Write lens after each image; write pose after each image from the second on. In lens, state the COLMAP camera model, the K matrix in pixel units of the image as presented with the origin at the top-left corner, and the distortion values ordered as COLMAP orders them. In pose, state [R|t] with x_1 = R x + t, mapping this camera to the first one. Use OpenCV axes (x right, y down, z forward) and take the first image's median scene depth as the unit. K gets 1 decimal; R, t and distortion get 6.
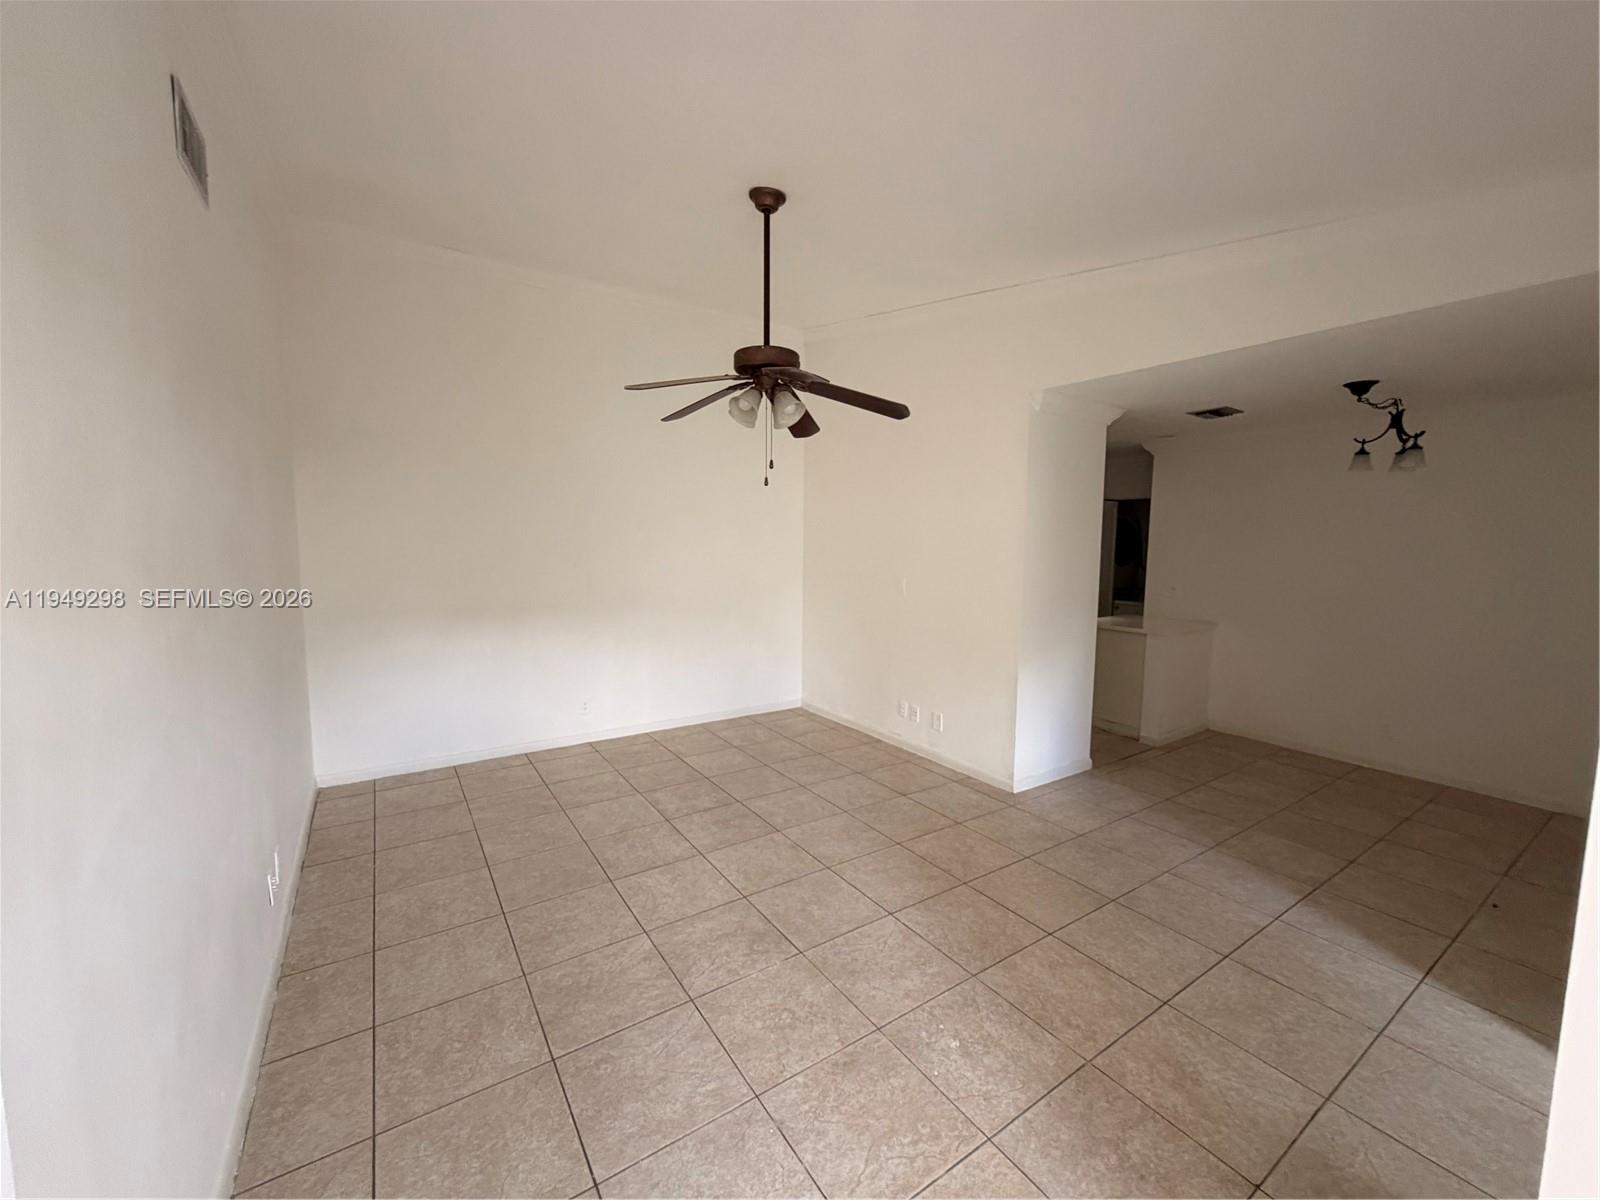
lens RADIAL K [[638.9, 0, 802.6], [0, 638.9, 599.6], [0, 0, 1]] dist [-0.001718, 0.000474]
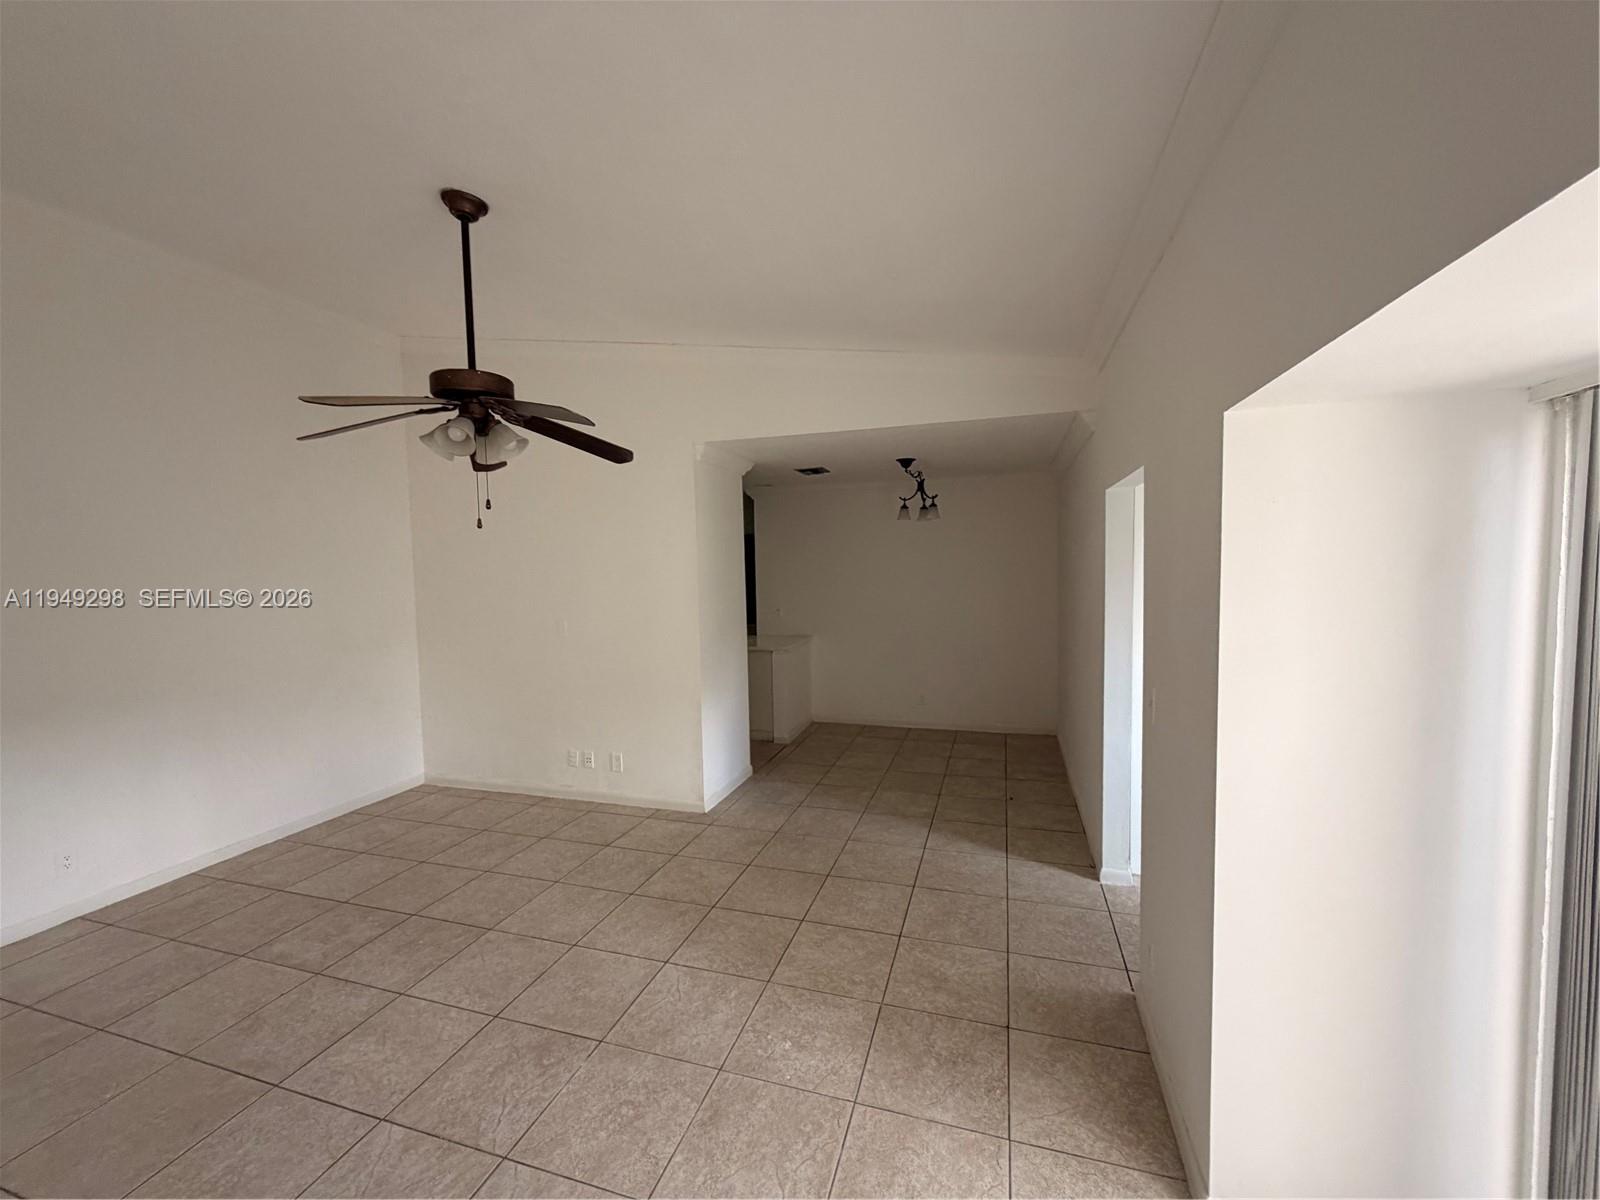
lens RADIAL K [[638.9, 0, 804.8], [0, 638.9, 599.0], [0, 0, 1]] dist [-0.001718, 0.000474]
pose [[0.776095, -0.059246, 0.627827, -0.259080], [0.089024, 0.995900, -0.016068, -0.028926], [-0.624301, 0.068362, 0.778187, 0.055894]]
